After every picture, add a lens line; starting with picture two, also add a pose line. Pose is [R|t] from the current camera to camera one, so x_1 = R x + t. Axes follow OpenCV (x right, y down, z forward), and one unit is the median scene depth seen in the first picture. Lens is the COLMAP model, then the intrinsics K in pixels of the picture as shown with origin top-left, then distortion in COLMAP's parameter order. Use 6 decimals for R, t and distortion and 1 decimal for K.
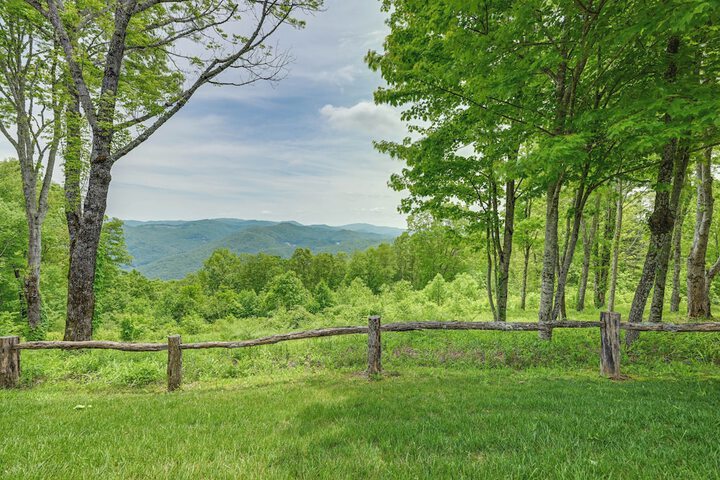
lens RADIAL K [[290.2, 0, 365.5], [0, 290.2, 238.3], [0, 0, 1]] dist [-0.003580, 0.000404]
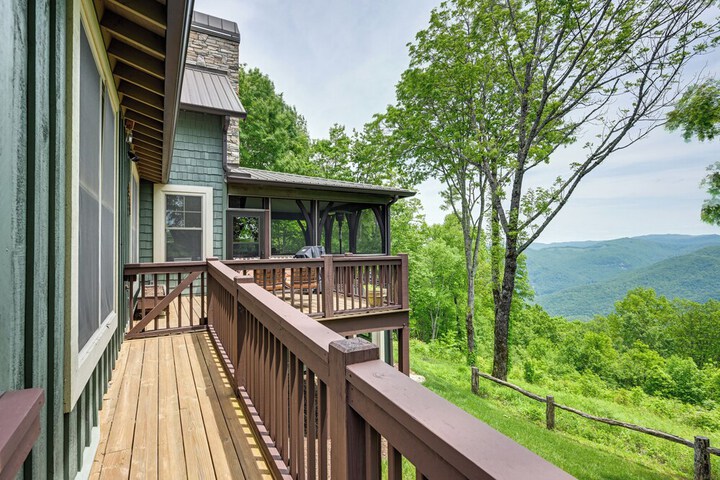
lens RADIAL K [[370.1, 0, 353.6], [0, 370.1, 242.3], [0, 0, 1]] dist [0.006981, 0.001979]
pose [[0.423300, -0.038634, -0.905165, 0.088837], [-0.014123, 0.998688, -0.049230, -0.045505], [0.905879, 0.033623, 0.422199, -0.101780]]
